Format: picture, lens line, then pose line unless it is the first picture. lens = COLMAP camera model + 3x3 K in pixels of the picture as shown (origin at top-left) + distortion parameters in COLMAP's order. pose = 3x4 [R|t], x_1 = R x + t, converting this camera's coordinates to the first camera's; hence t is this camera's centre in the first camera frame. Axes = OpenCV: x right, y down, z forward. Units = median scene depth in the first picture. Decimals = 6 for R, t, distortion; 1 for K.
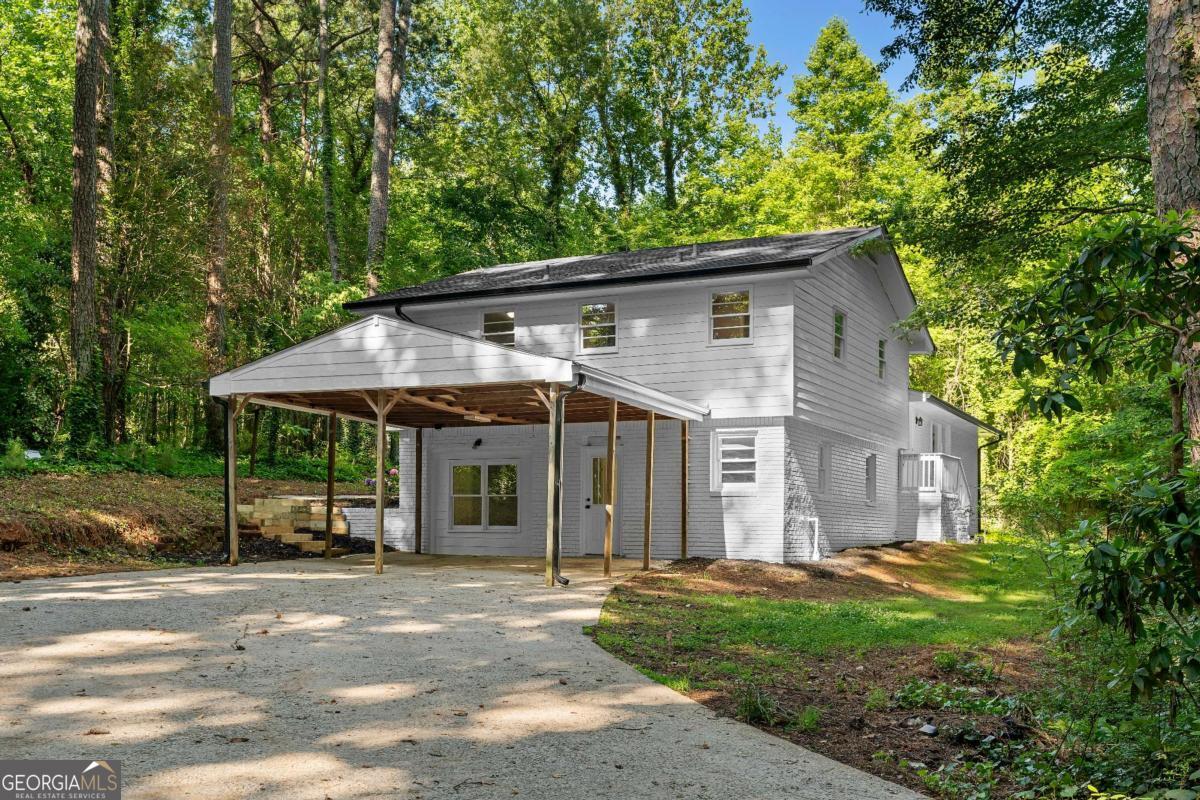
lens RADIAL K [[1271.9, 0, 601.5], [0, 1271.9, 480.9], [0, 0, 1]] dist [0.001720, 0.011442]
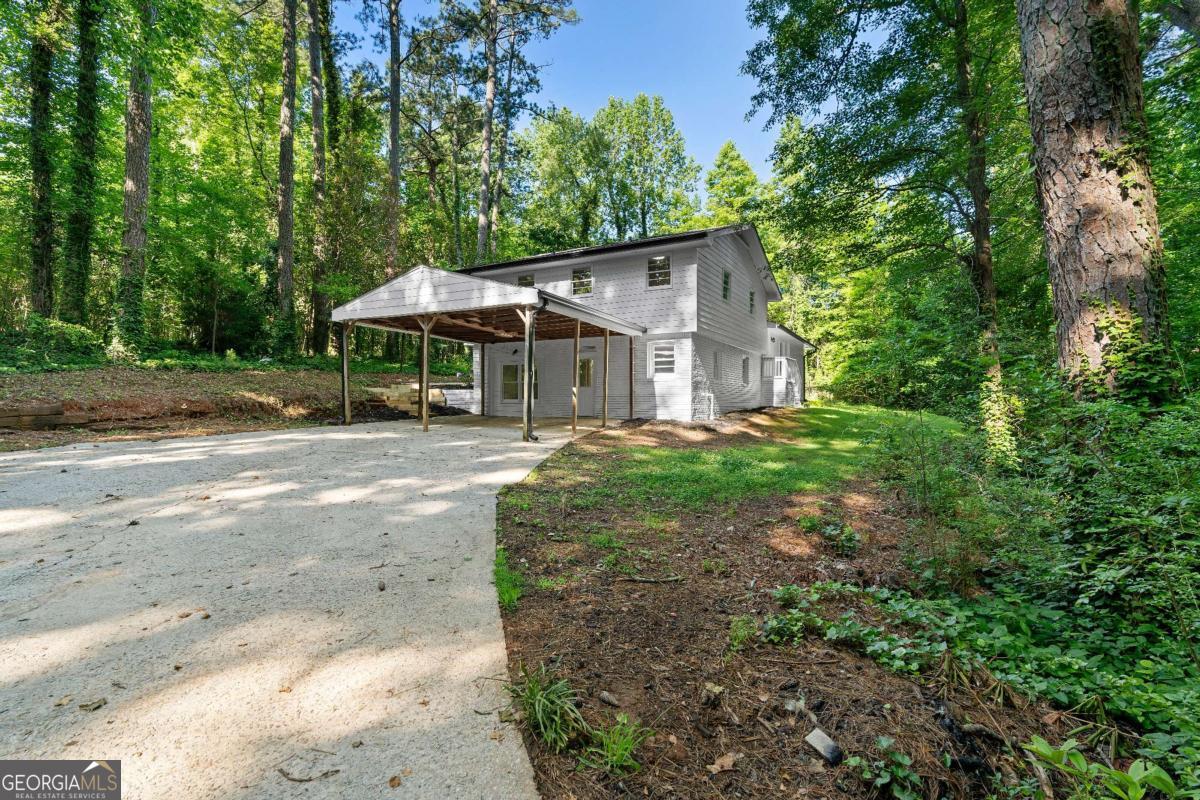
lens RADIAL K [[542.0, 0, 599.4], [0, 542.0, 394.4], [0, 0, 1]] dist [-0.006888, 0.000971]
pose [[0.998243, -0.005163, -0.059034, 0.058626], [0.006993, 0.999500, 0.030826, 0.006101], [0.058846, -0.031185, 0.997780, 0.259717]]
